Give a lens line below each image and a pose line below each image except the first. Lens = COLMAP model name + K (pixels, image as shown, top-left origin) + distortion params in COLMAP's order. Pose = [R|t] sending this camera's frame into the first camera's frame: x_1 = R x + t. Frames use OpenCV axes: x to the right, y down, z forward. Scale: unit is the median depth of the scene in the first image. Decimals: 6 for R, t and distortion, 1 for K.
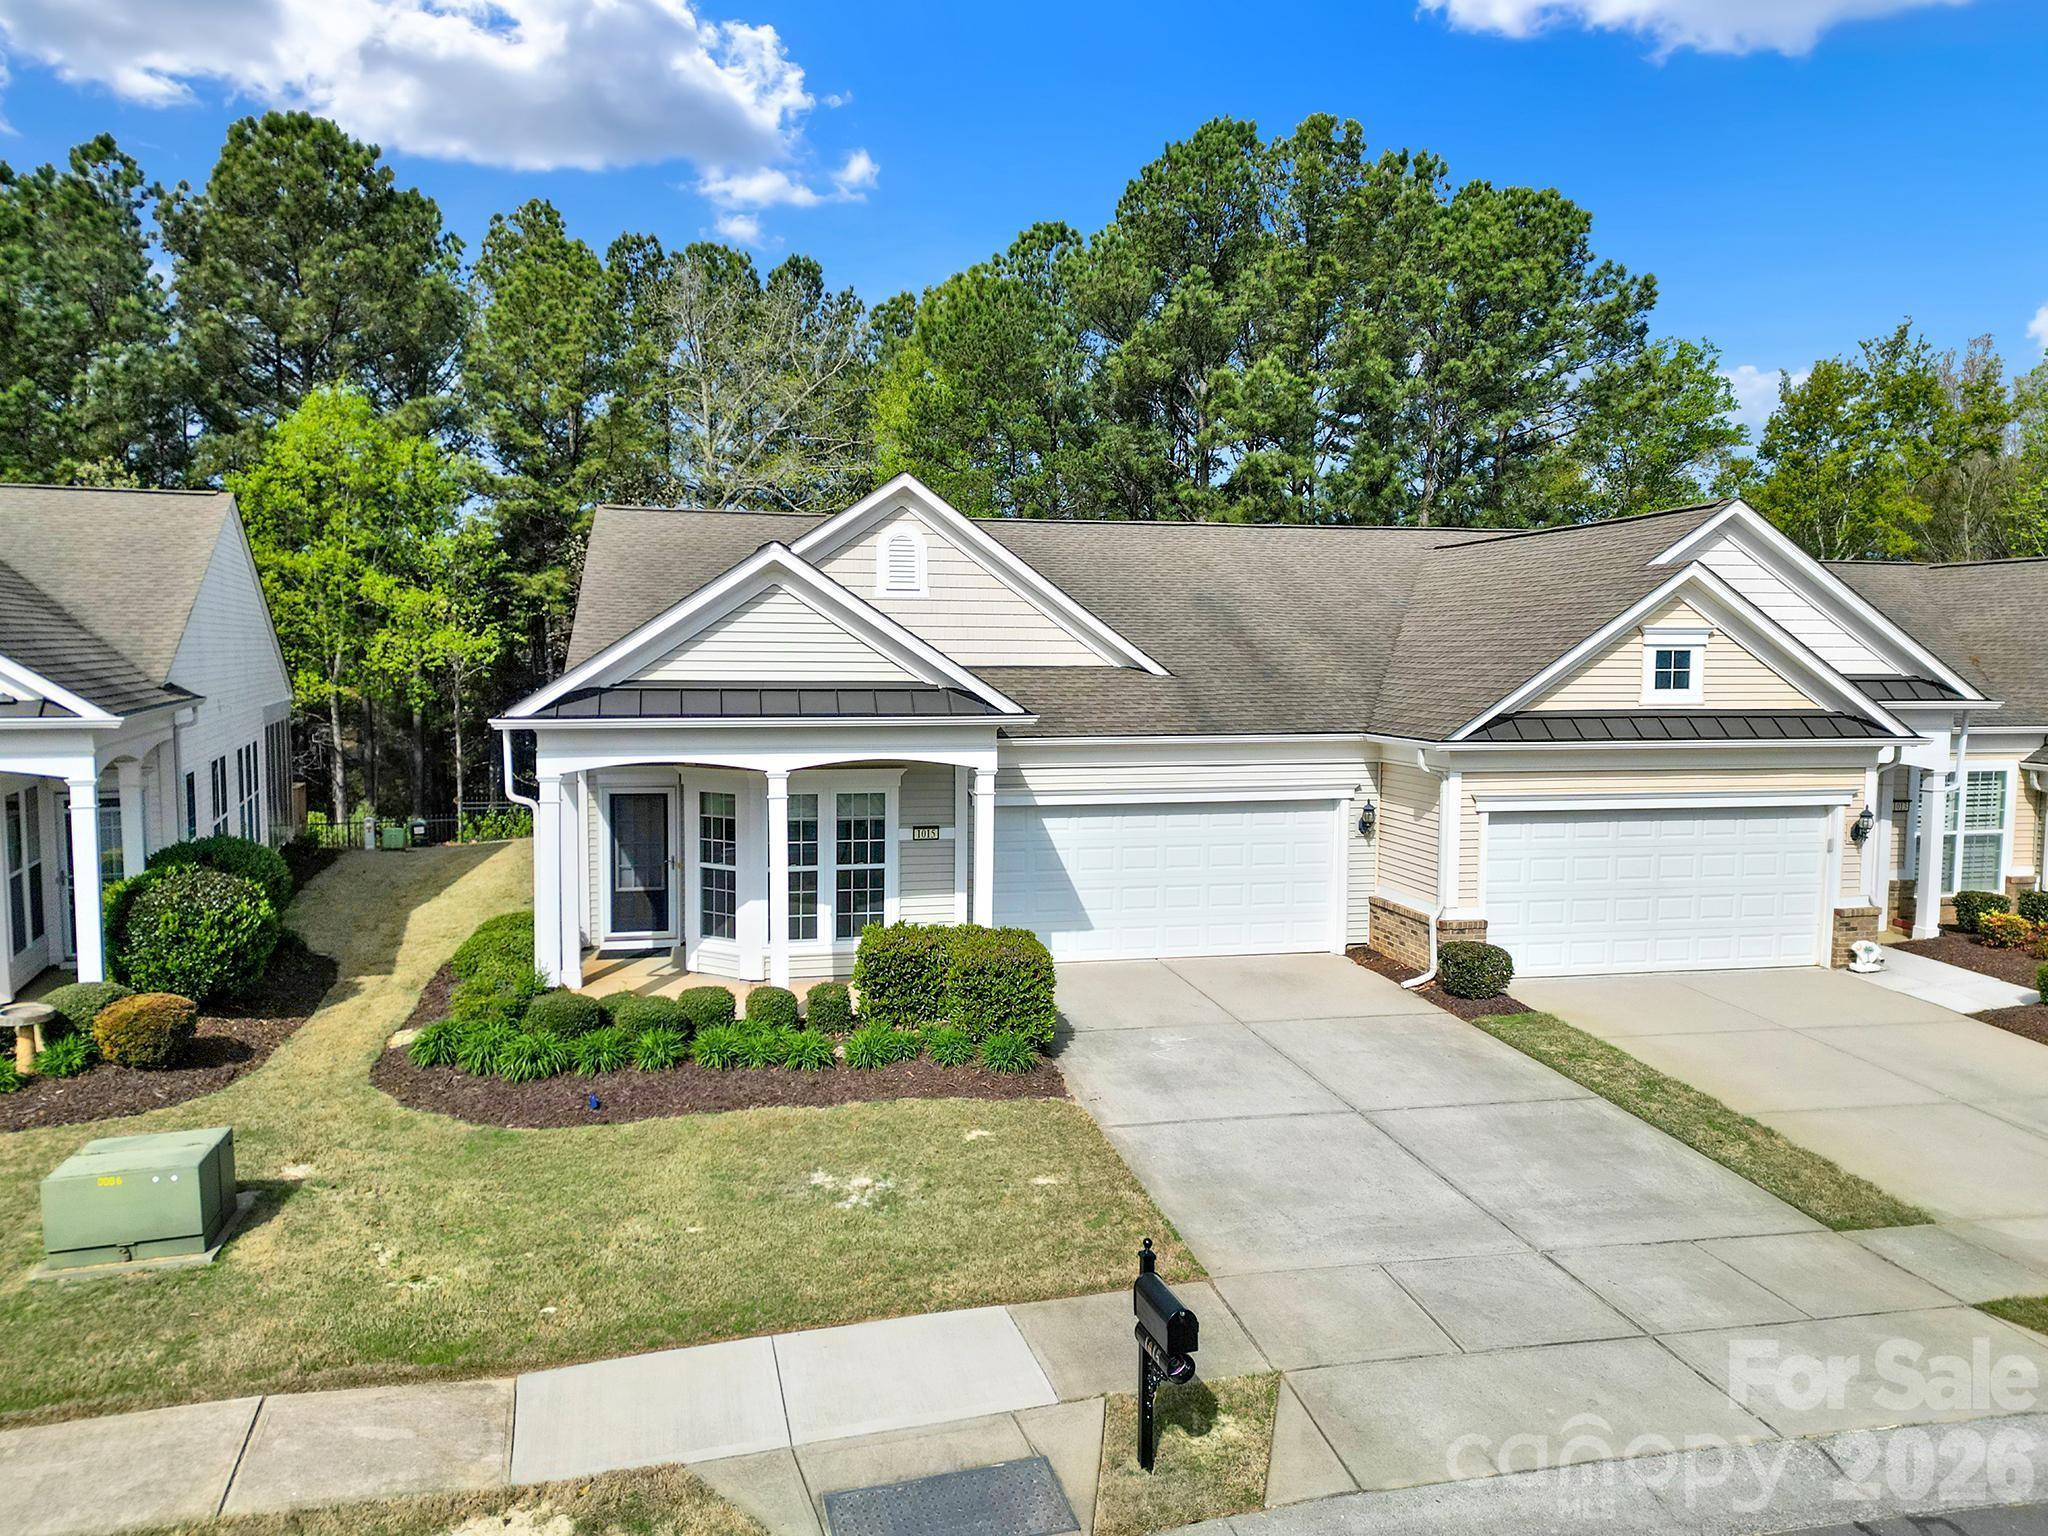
lens RADIAL K [[1442.2, 0, 1024.0], [0, 1442.2, 768.0], [0, 0, 1]] dist [0.129954, -0.200085]
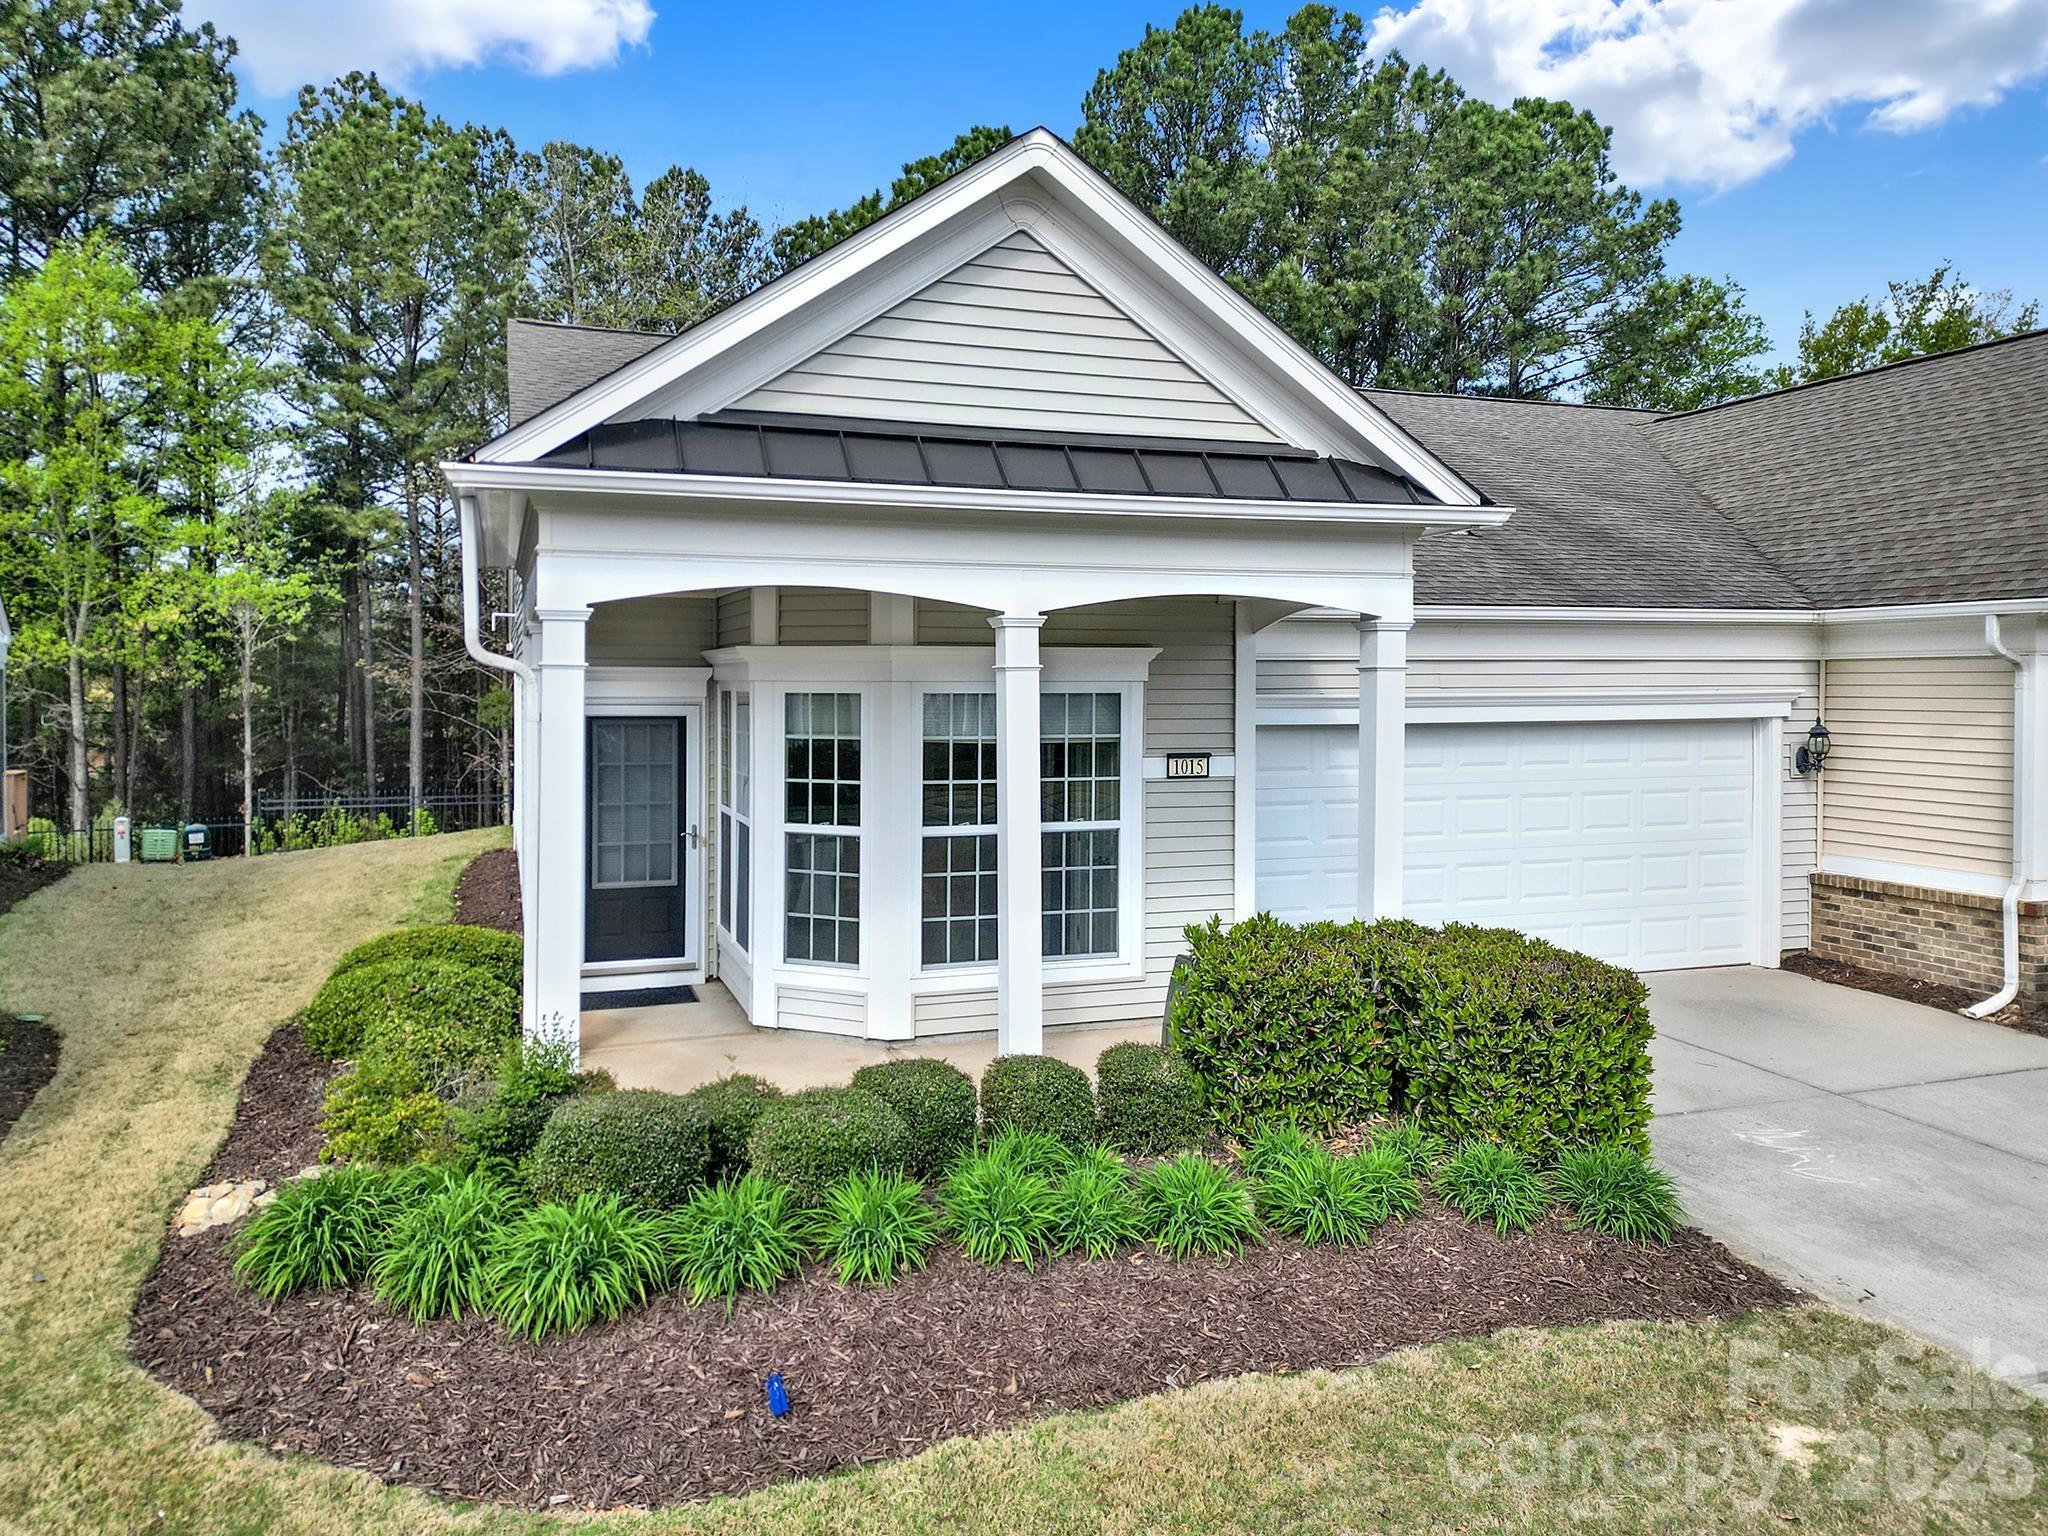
lens RADIAL K [[1467.6, 0, 1033.1], [0, 1467.6, 702.5], [0, 0, 1]] dist [0.075533, -0.065494]
pose [[0.991653, -0.006064, 0.128789, -0.201237], [0.014540, 0.997781, -0.064973, 0.056907], [-0.128109, 0.066303, 0.989541, 0.440983]]
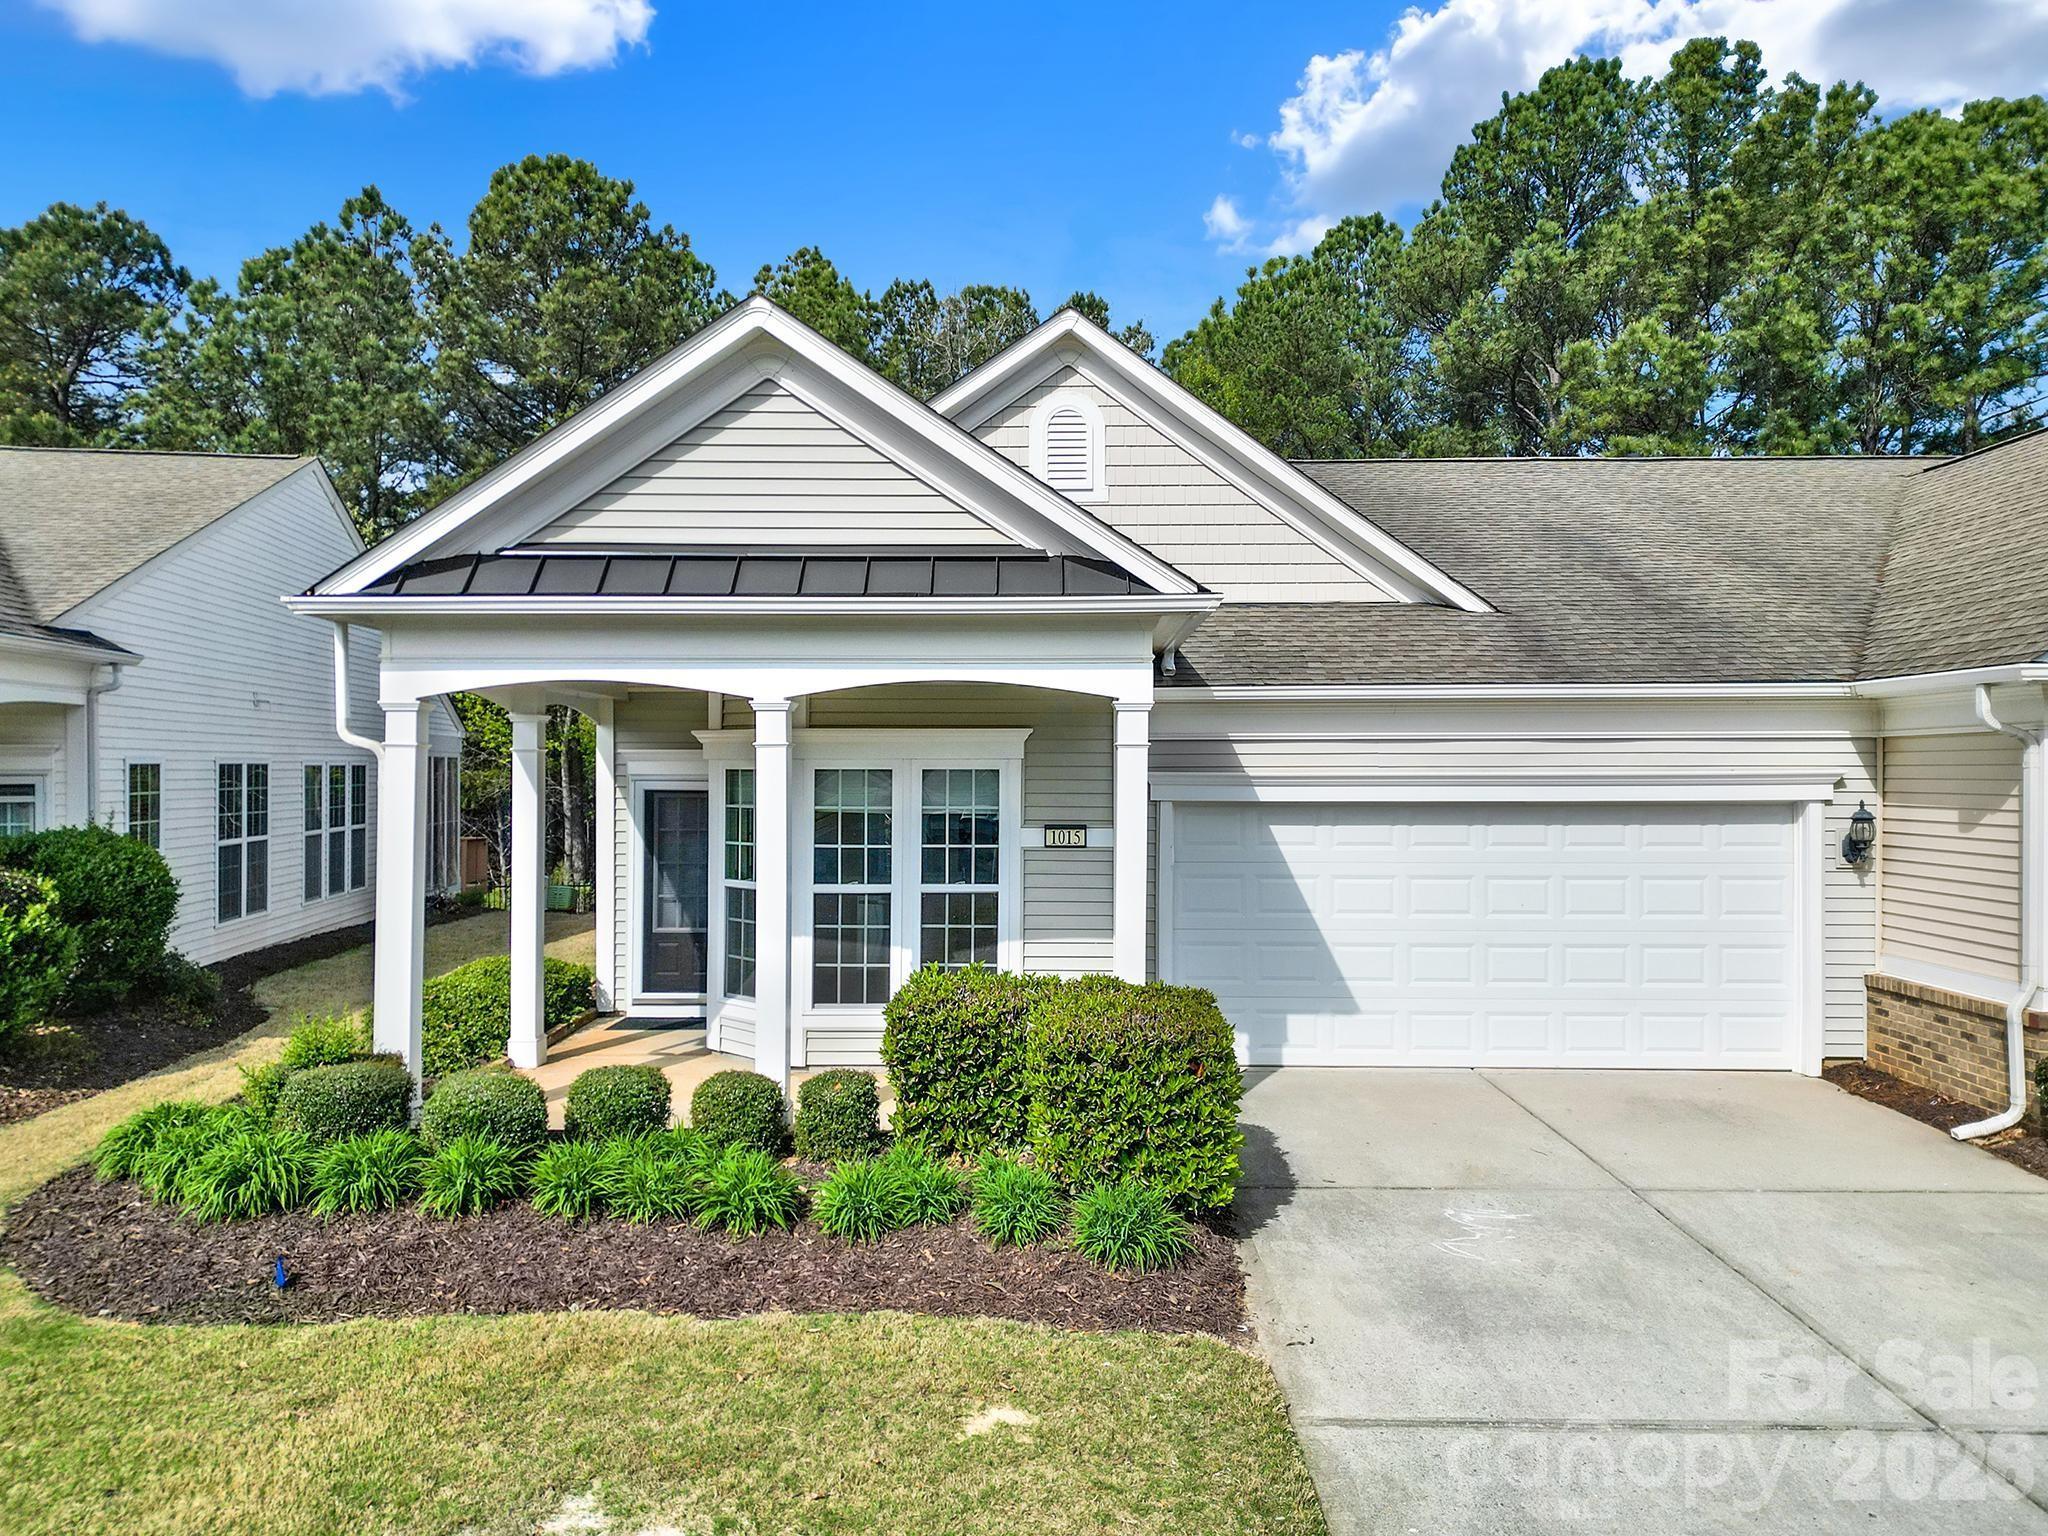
lens RADIAL K [[1452.8, 0, 1024.0], [0, 1452.8, 768.0], [0, 0, 1]] dist [0.071946, -0.063085]
pose [[0.973511, -0.003602, -0.228612, 0.054916], [-0.015296, 0.996610, -0.080839, 0.066012], [0.228128, 0.082195, 0.970155, 0.396594]]
